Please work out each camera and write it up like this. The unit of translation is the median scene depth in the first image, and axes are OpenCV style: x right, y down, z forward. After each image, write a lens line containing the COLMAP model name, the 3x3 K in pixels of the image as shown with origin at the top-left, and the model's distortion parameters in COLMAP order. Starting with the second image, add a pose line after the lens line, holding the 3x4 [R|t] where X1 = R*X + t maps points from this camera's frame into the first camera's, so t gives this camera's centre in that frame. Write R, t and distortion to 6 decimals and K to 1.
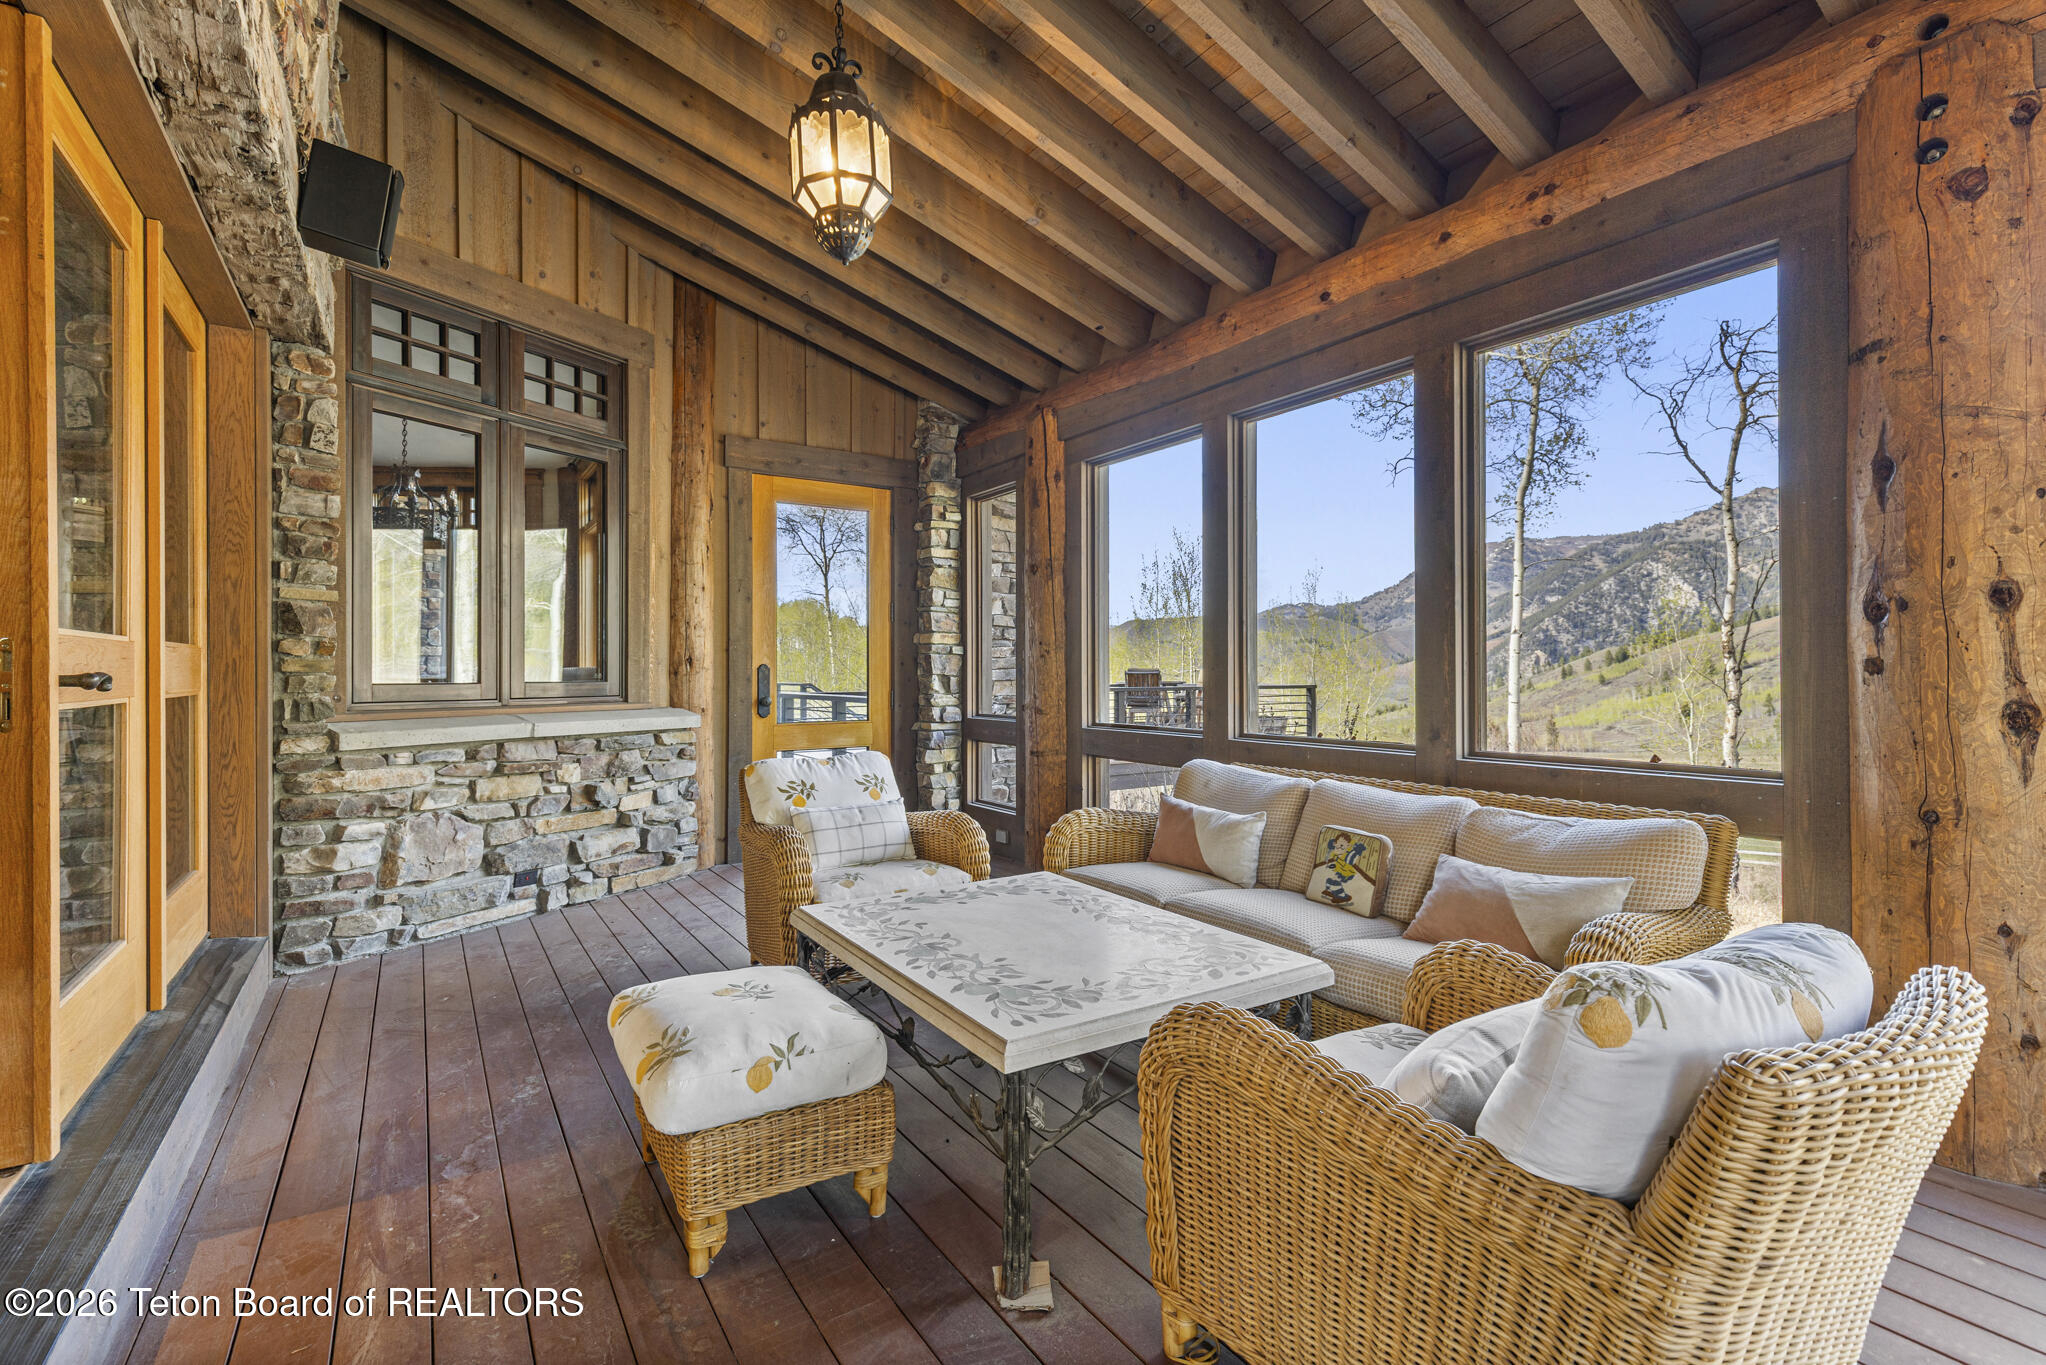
lens RADIAL K [[923.0, 0, 1022.4], [0, 923.0, 674.2], [0, 0, 1]] dist [-0.000041, -0.000132]
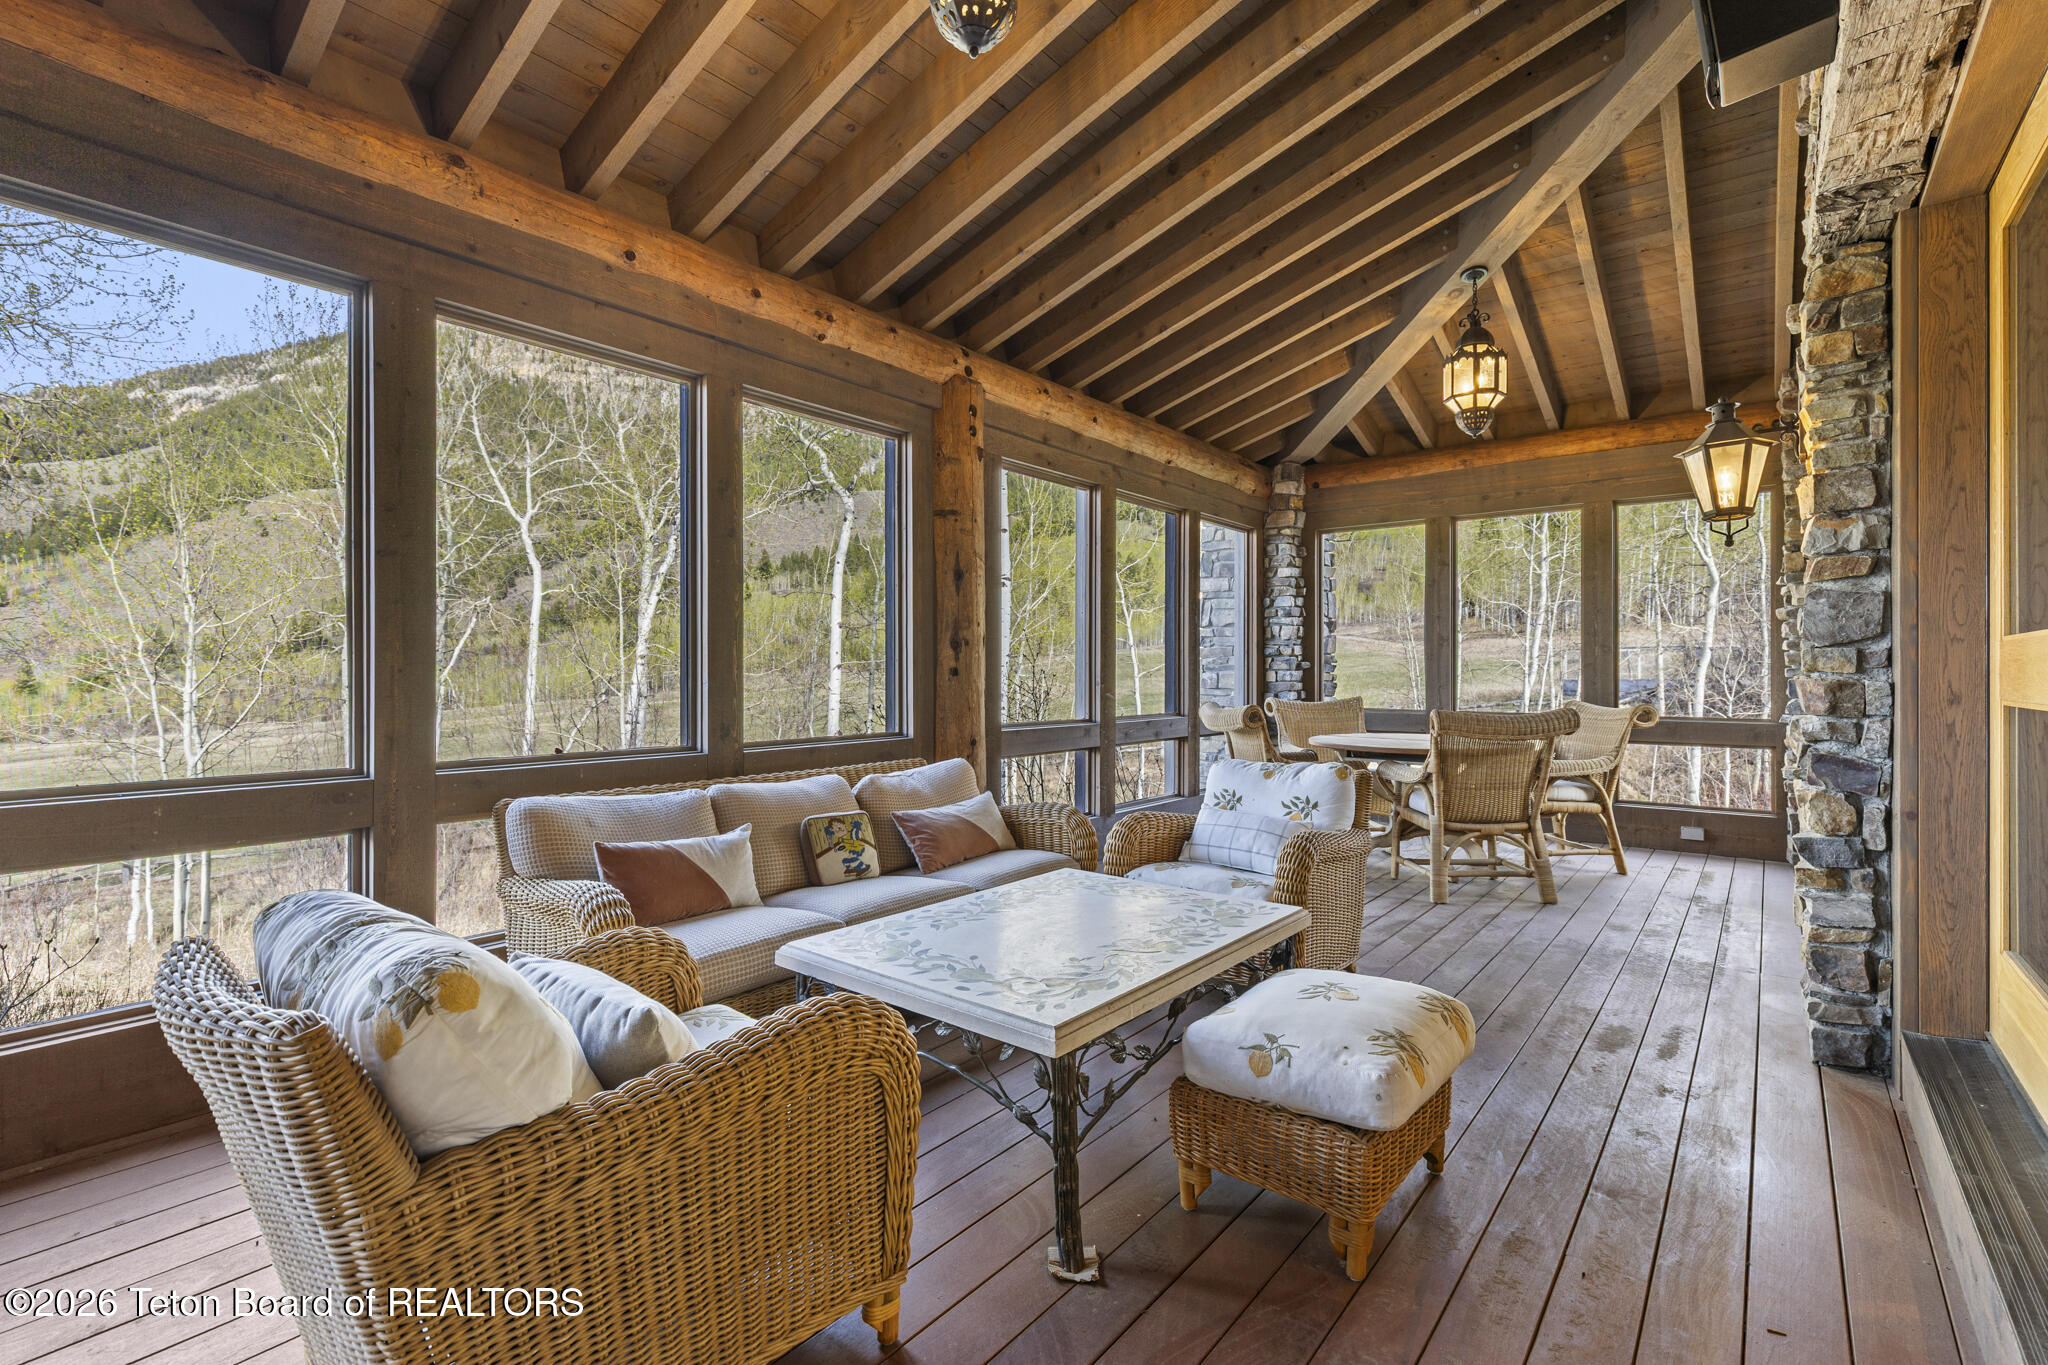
lens RADIAL K [[923.9, 0, 1032.4], [0, 923.9, 677.5], [0, 0, 1]] dist [-0.000041, -0.000132]
pose [[-0.311521, -0.004019, 0.950231, -1.044593], [0.000064, 0.999991, 0.004250, -0.004842], [-0.950239, 0.001385, -0.311518, 1.463638]]
